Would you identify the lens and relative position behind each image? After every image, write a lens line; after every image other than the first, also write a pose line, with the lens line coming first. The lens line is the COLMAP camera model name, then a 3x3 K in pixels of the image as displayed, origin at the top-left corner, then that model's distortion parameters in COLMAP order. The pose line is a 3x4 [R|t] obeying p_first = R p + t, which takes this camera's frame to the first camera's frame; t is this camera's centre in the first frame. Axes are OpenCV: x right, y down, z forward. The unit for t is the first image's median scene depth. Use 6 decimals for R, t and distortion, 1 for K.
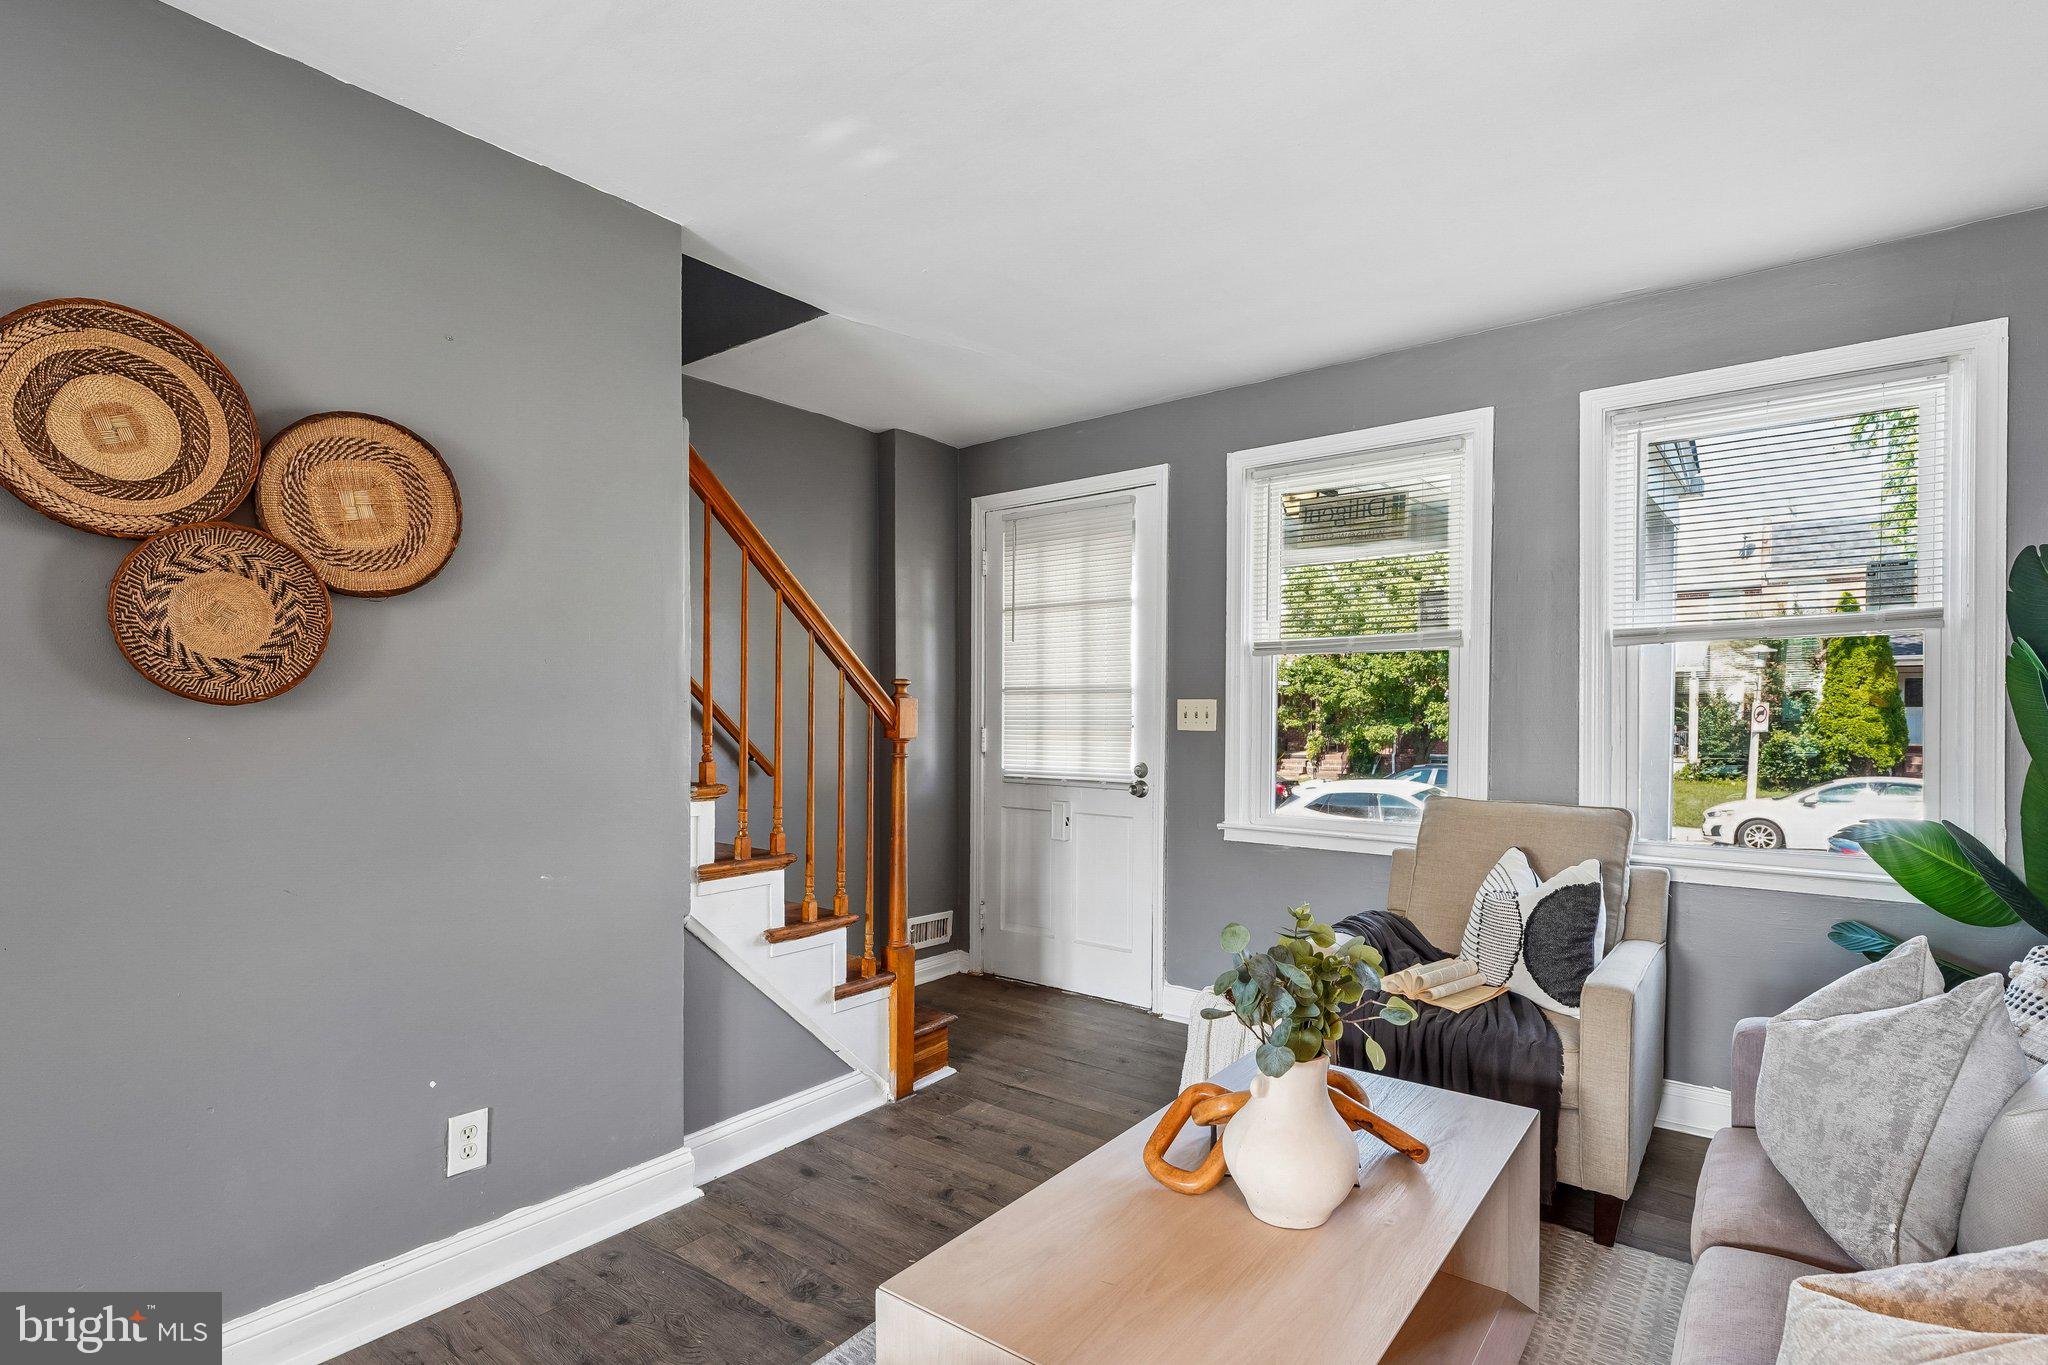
lens RADIAL K [[1000.3, 0, 1021.0], [0, 1000.3, 708.6], [0, 0, 1]] dist [-0.000914, 0.000446]
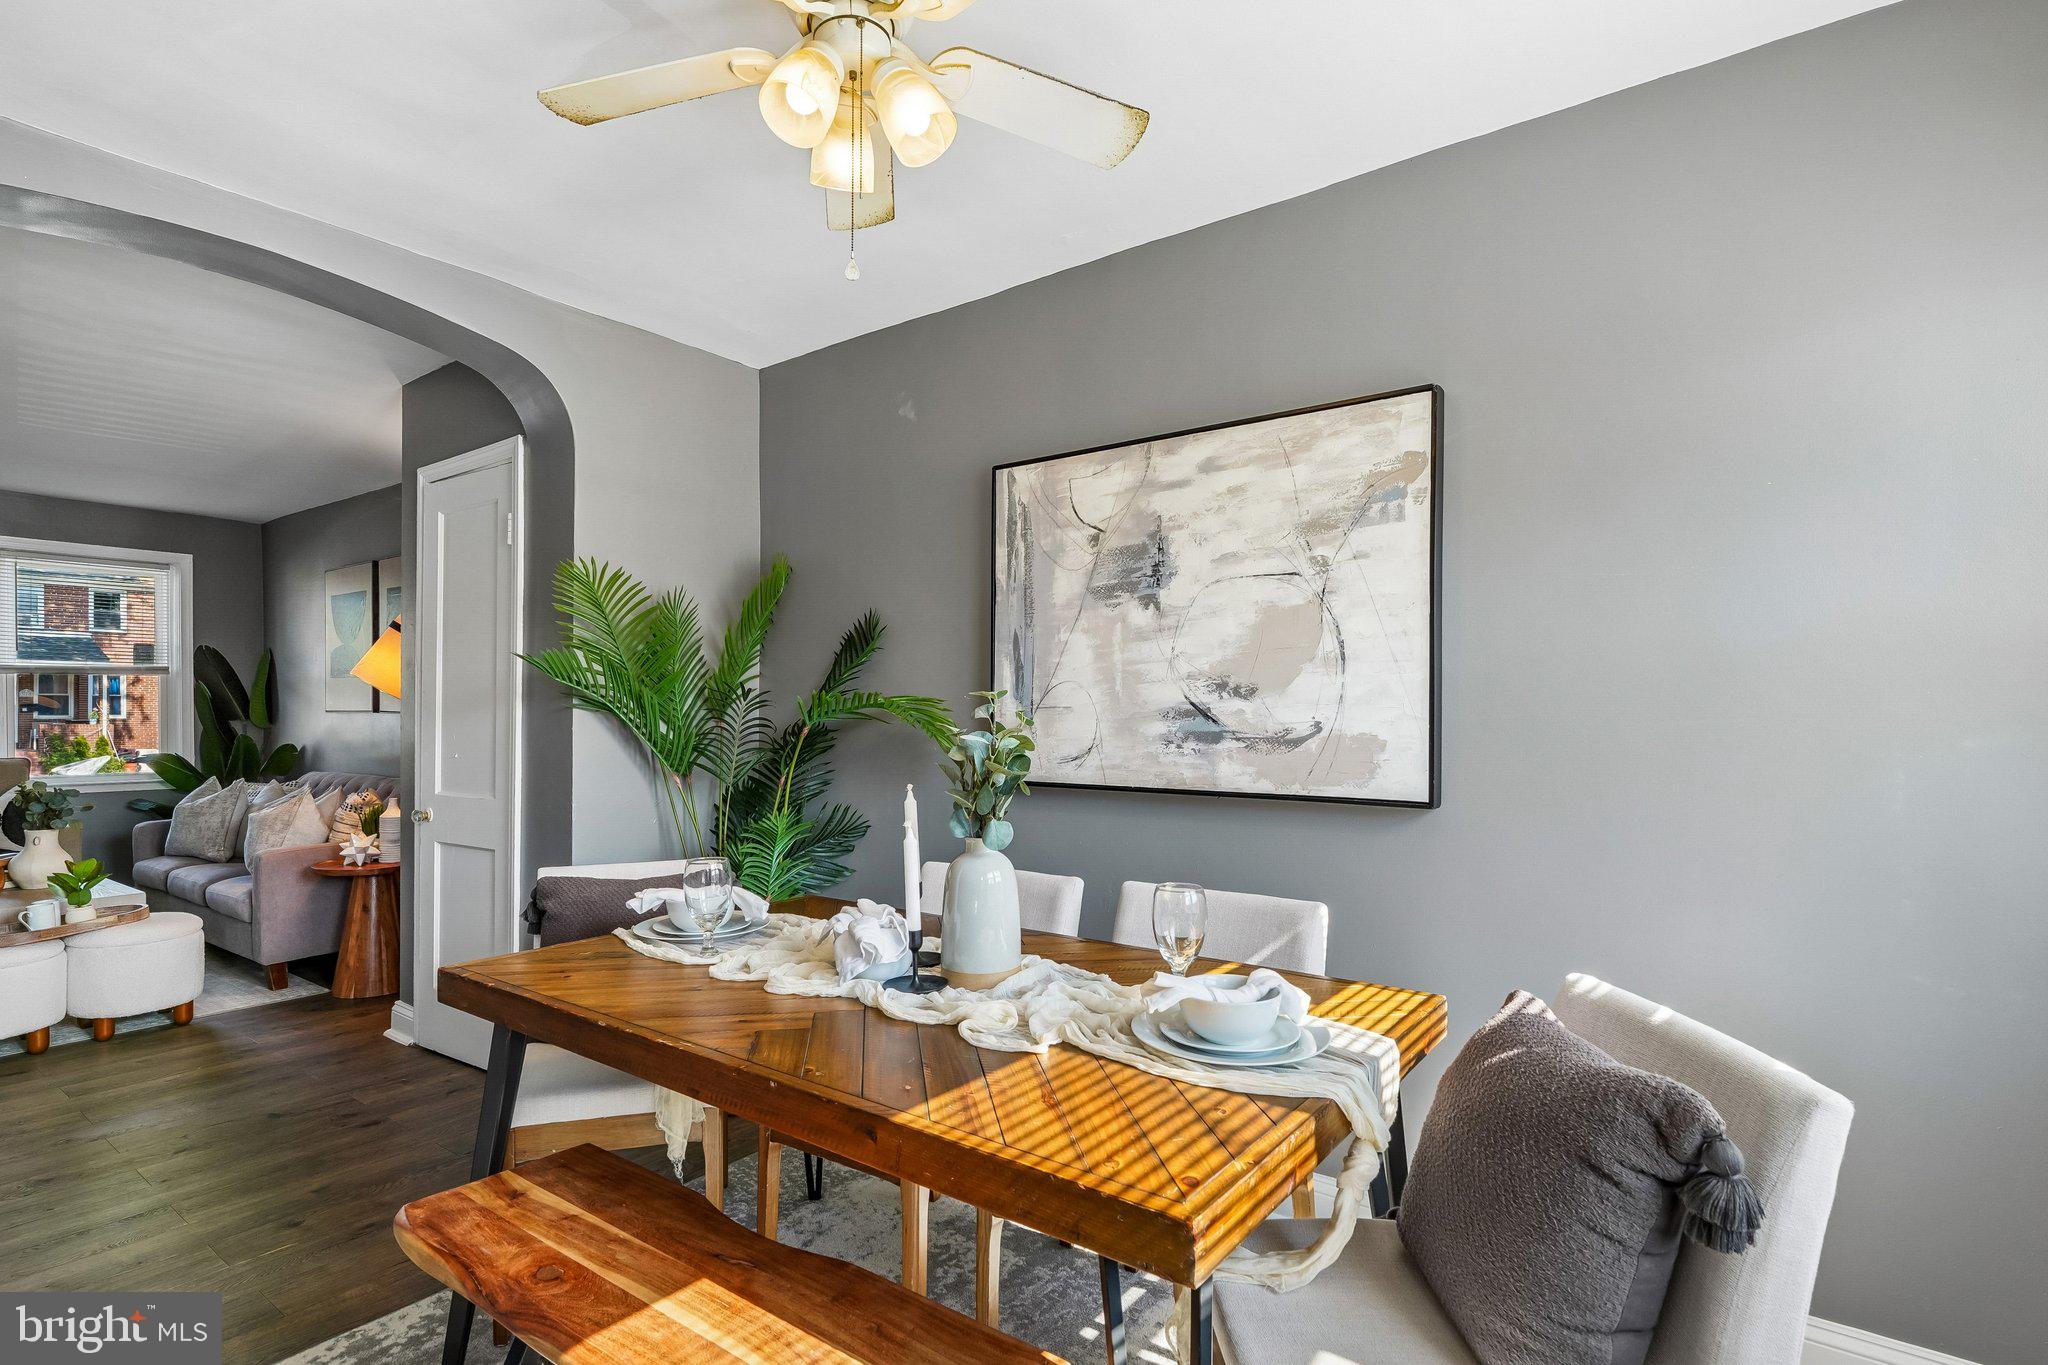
lens RADIAL K [[1000.3, 0, 1021.0], [0, 1000.3, 708.6], [0, 0, 1]] dist [-0.000914, 0.000446]
pose [[-0.028310, -0.001048, 0.999599, -1.051352], [-0.001576, 0.999998, 0.001003, -0.003577], [-0.999598, -0.001547, -0.028311, -0.669424]]
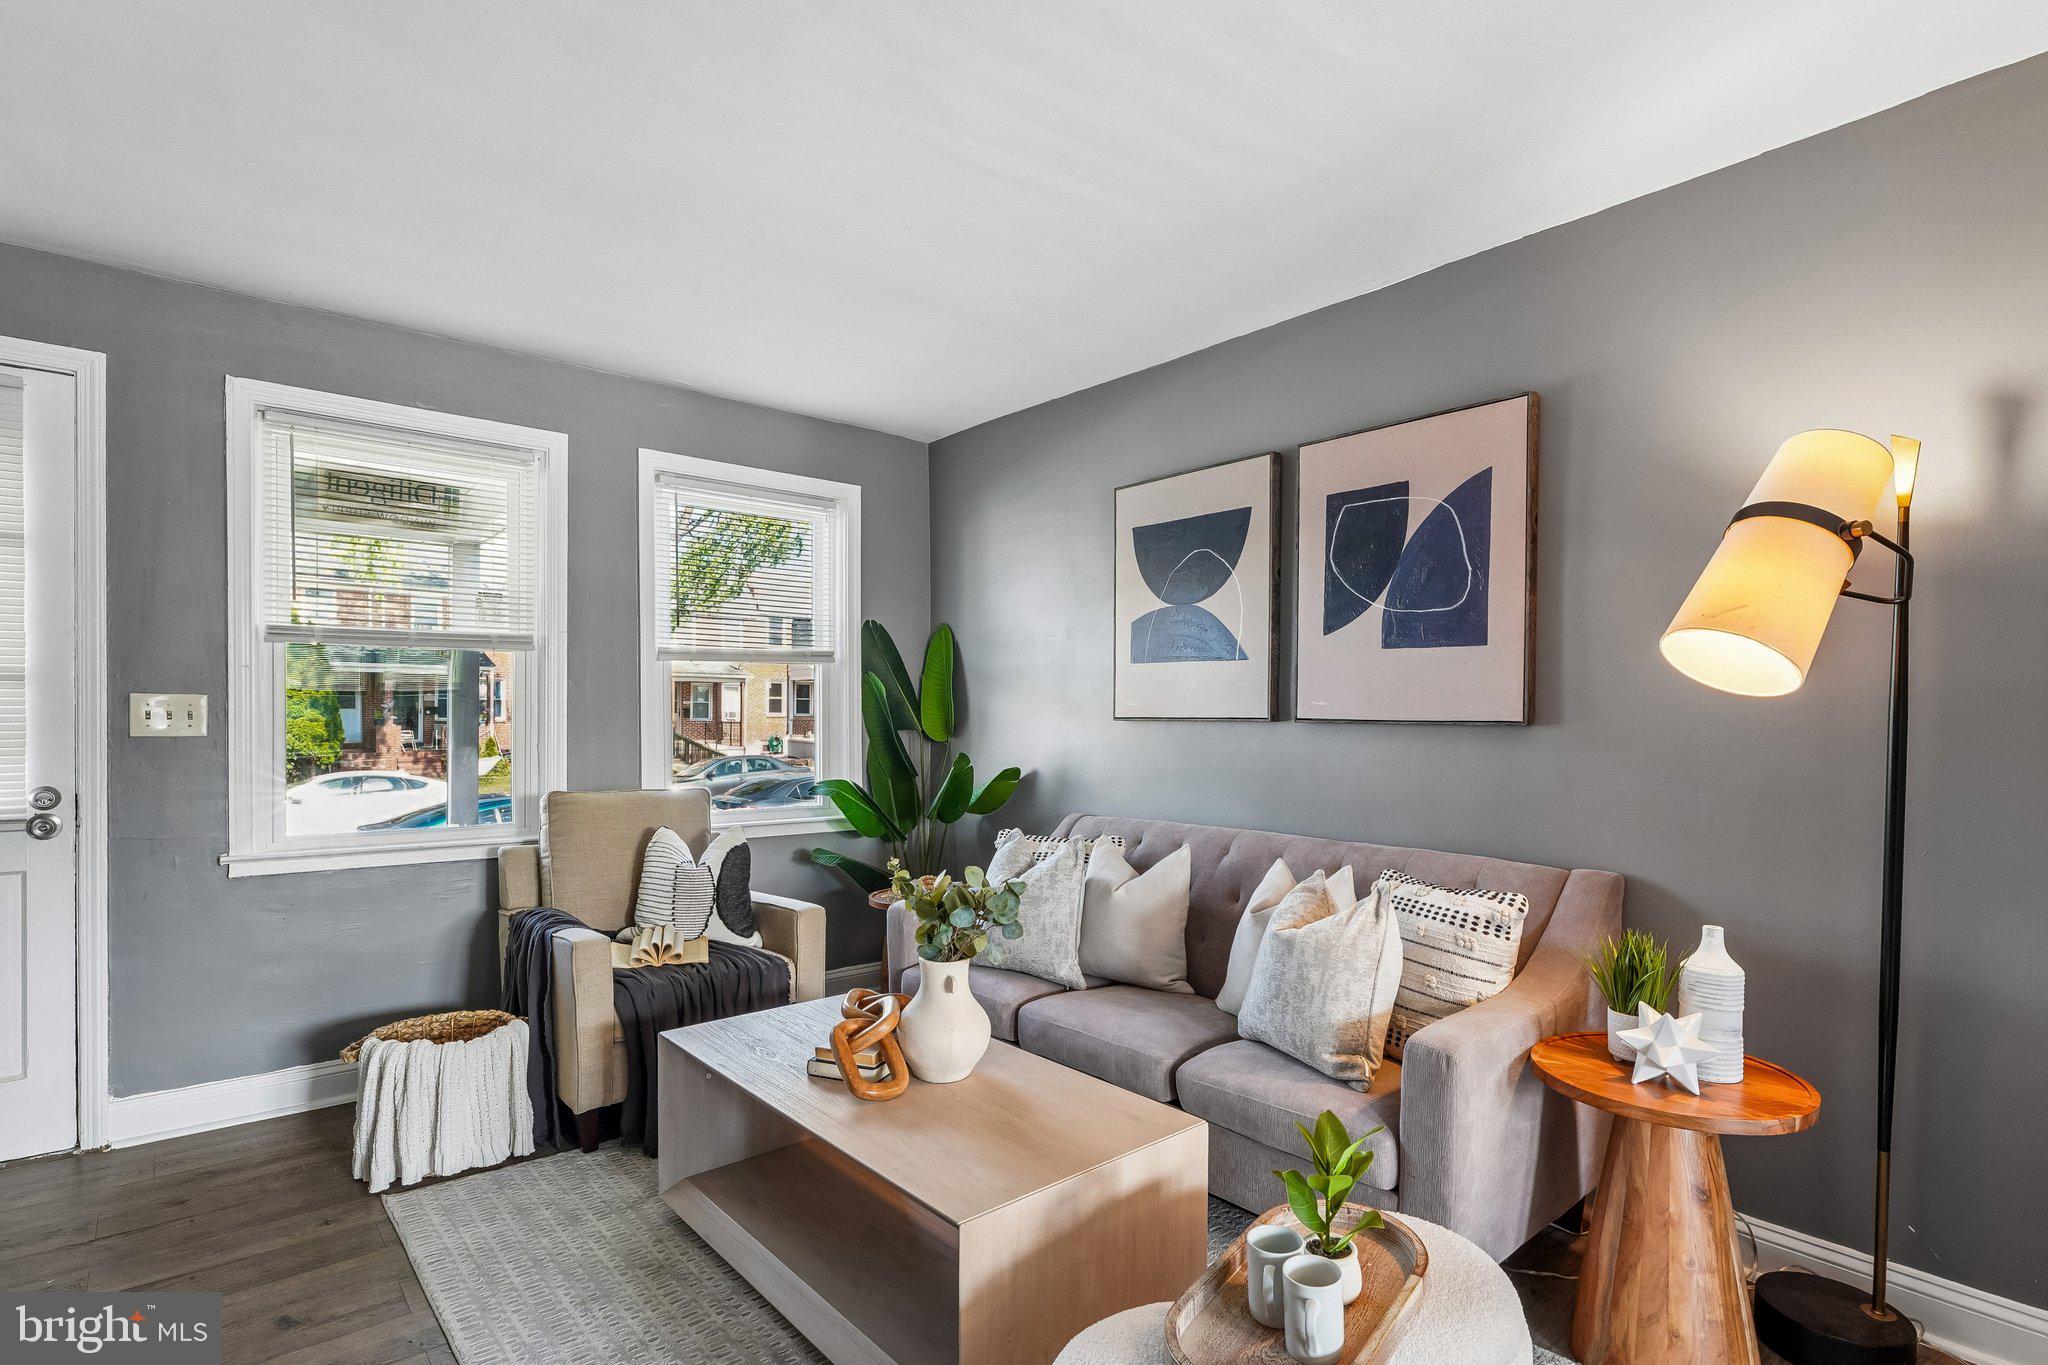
lens RADIAL K [[1000.3, 0, 1021.0], [0, 1000.3, 708.6], [0, 0, 1]] dist [-0.000914, 0.000446]
pose [[0.201066, 0.006974, 0.979553, -0.429528], [-0.007490, 0.999956, -0.005581, 0.001034], [-0.979549, -0.006215, 0.201109, 0.248740]]
